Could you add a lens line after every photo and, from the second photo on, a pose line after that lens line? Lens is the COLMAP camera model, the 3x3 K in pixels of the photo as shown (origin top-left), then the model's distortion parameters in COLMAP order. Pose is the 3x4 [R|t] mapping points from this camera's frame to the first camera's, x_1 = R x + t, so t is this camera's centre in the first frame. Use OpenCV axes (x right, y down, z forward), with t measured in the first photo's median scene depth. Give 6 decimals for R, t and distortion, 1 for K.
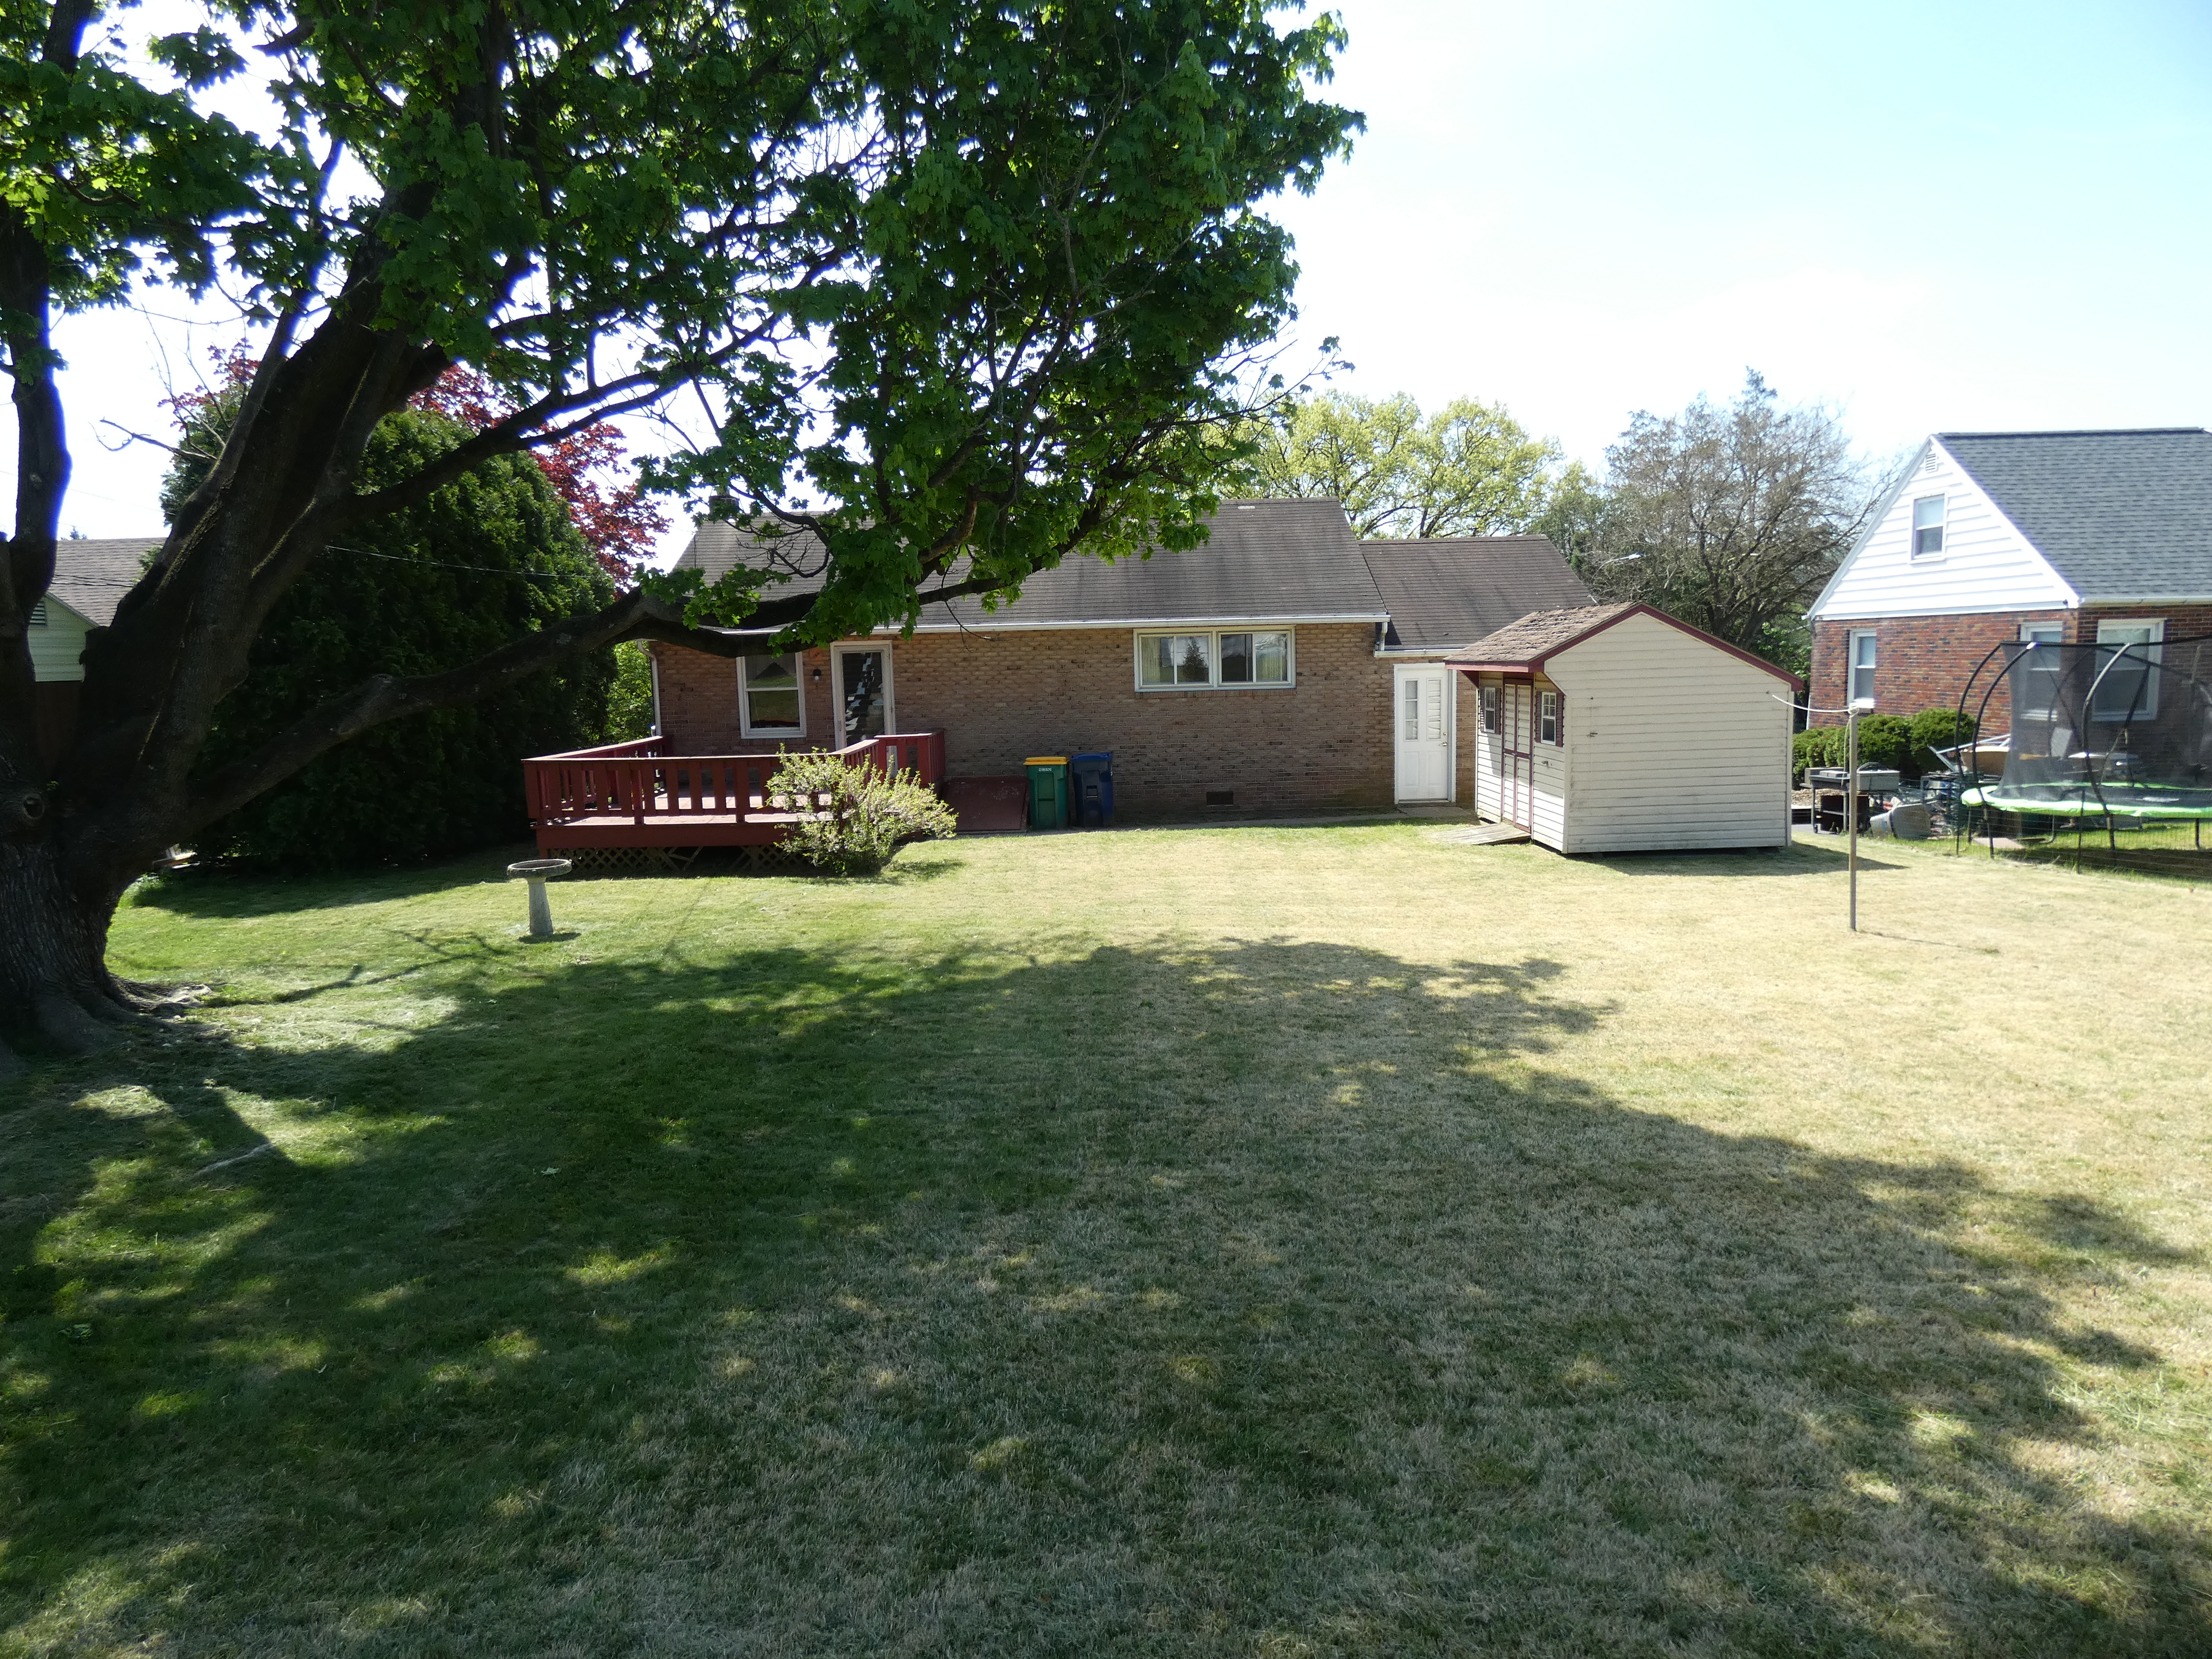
lens RADIAL K [[1281.3, 0, 1102.5], [0, 1281.3, 833.5], [0, 0, 1]] dist [-0.001348, -0.004382]
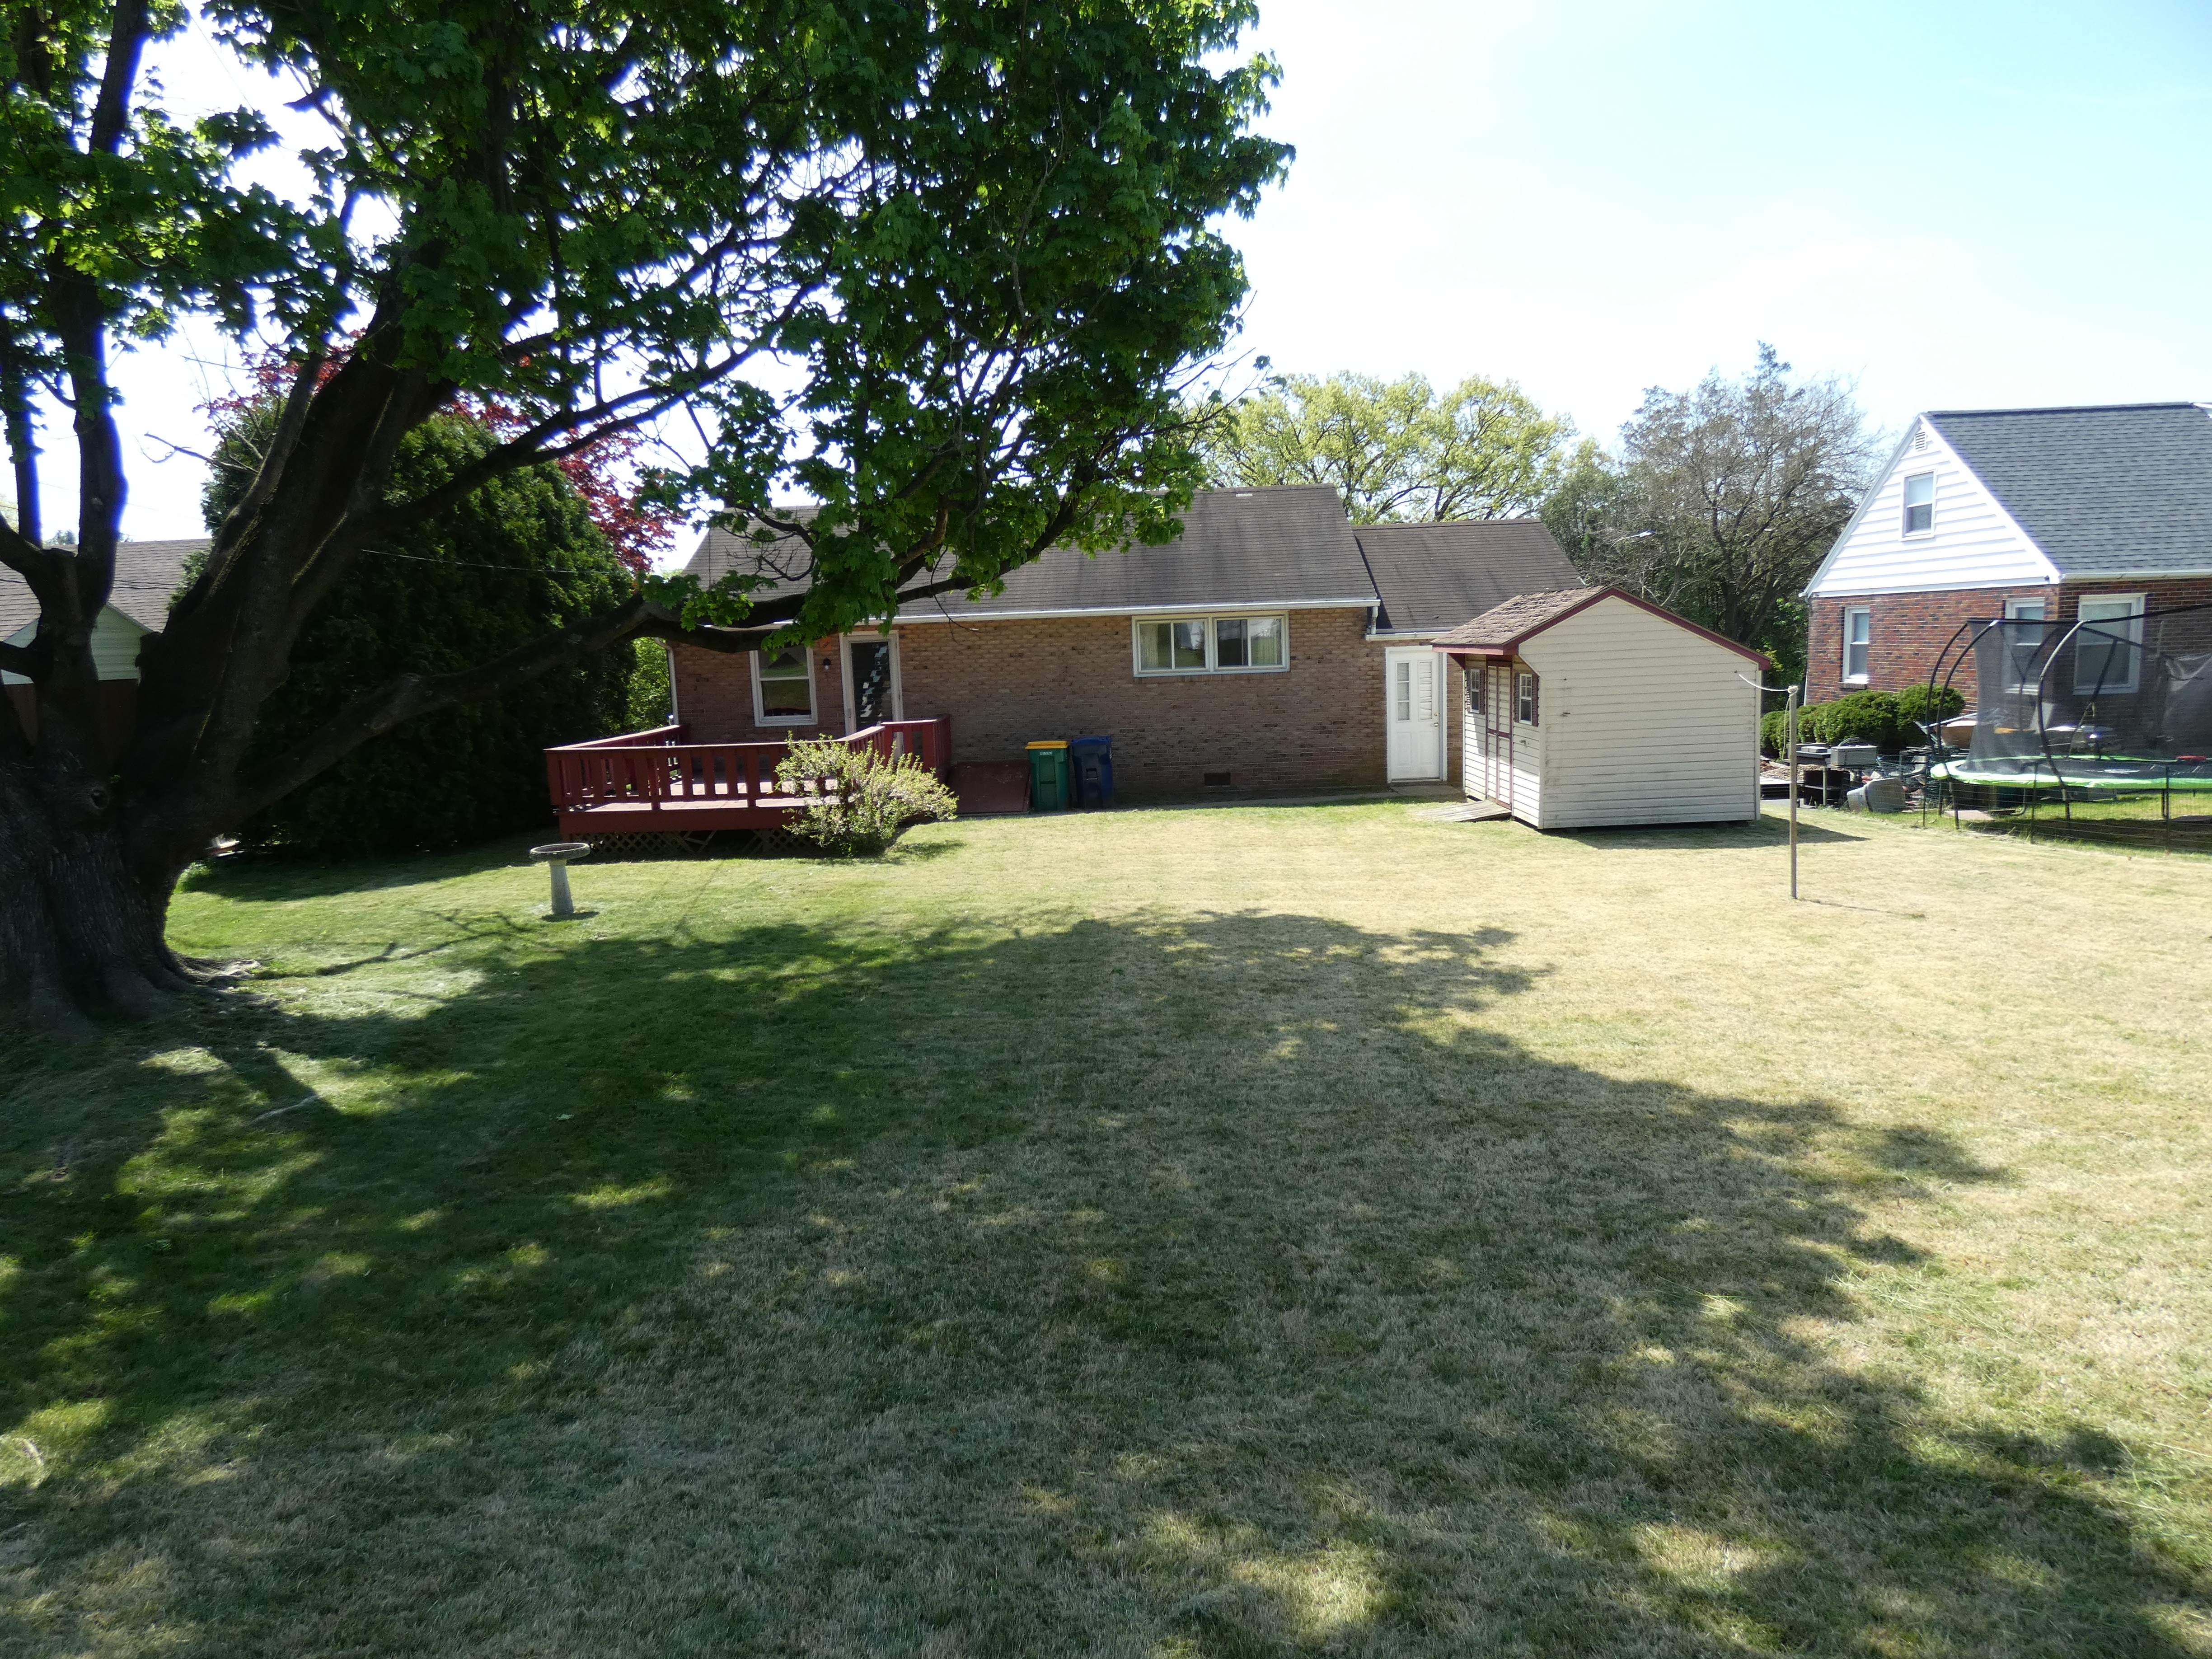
lens RADIAL K [[1294.0, 0, 1112.3], [0, 1294.0, 832.0], [0, 0, 1]] dist [-0.007512, 0.002226]
pose [[0.999795, -0.009529, -0.017871, 0.051926], [0.009743, 0.999882, 0.011918, 0.003362], [0.017756, -0.012090, 0.999769, -0.088038]]
